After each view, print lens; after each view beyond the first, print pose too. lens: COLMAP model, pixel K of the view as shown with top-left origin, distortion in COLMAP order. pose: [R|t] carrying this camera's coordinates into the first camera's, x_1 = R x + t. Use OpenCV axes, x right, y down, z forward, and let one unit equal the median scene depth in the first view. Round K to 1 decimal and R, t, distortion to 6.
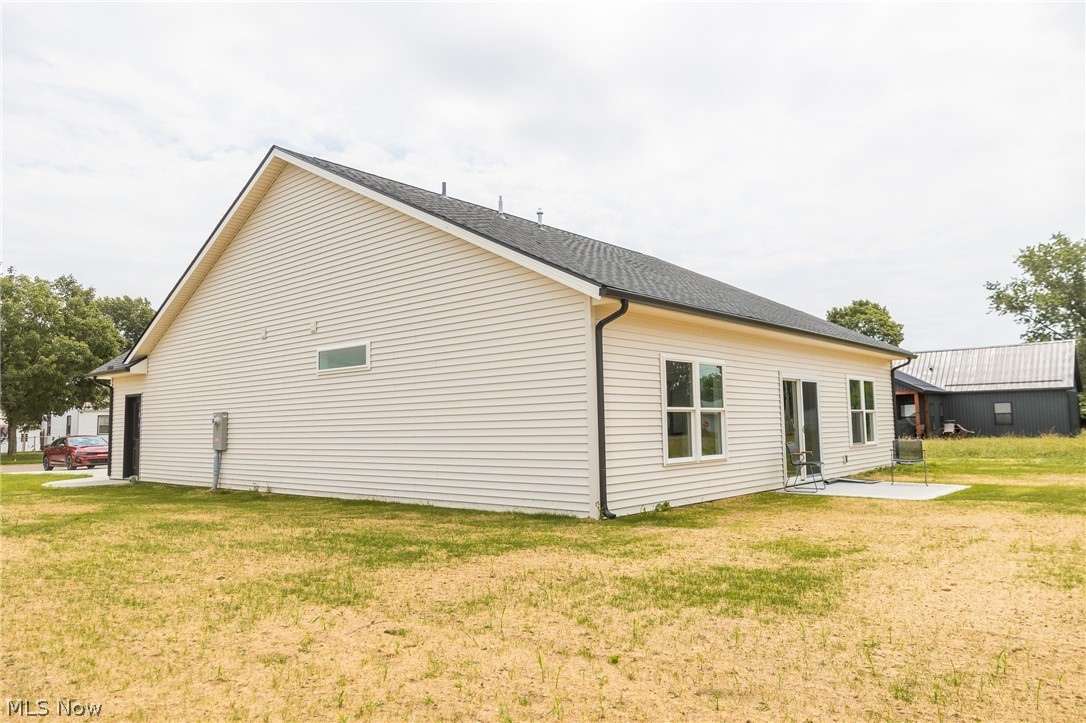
lens RADIAL K [[729.9, 0, 543.0], [0, 729.9, 361.5], [0, 0, 1]] dist [-0.005758, -0.001069]
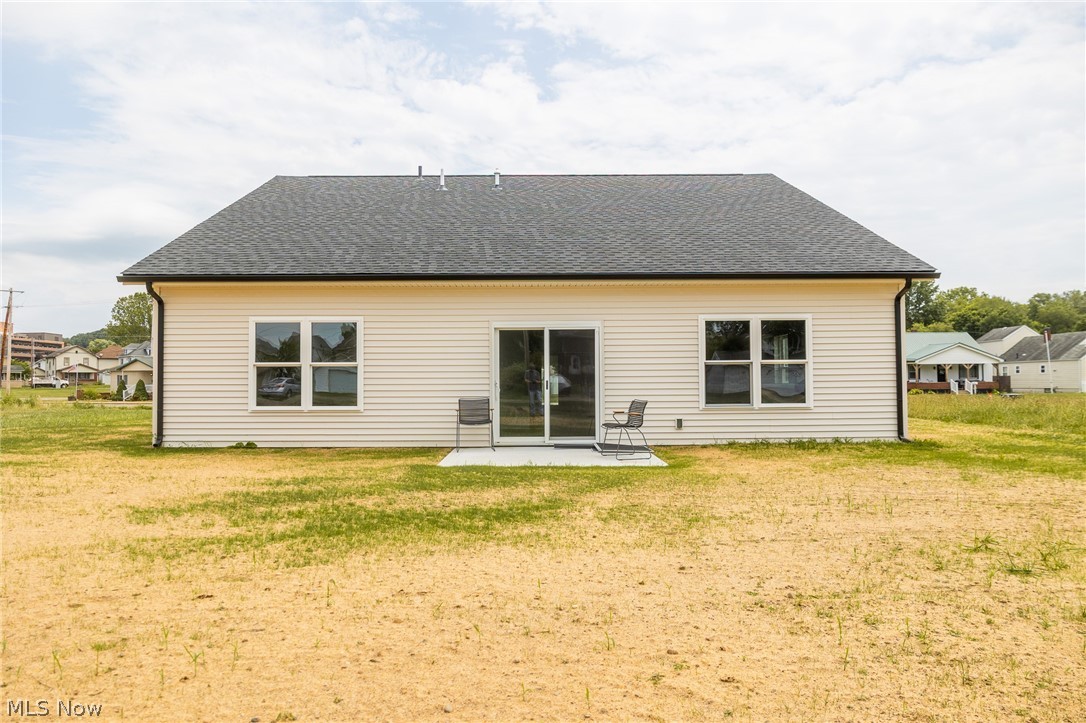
lens RADIAL K [[773.6, 0, 568.9], [0, 773.6, 363.1], [0, 0, 1]] dist [0.012391, 0.001202]
pose [[0.652140, -0.008086, -0.758056, 0.936290], [0.060983, 0.997262, 0.041824, 0.026450], [0.755642, -0.073504, 0.650847, 0.365461]]
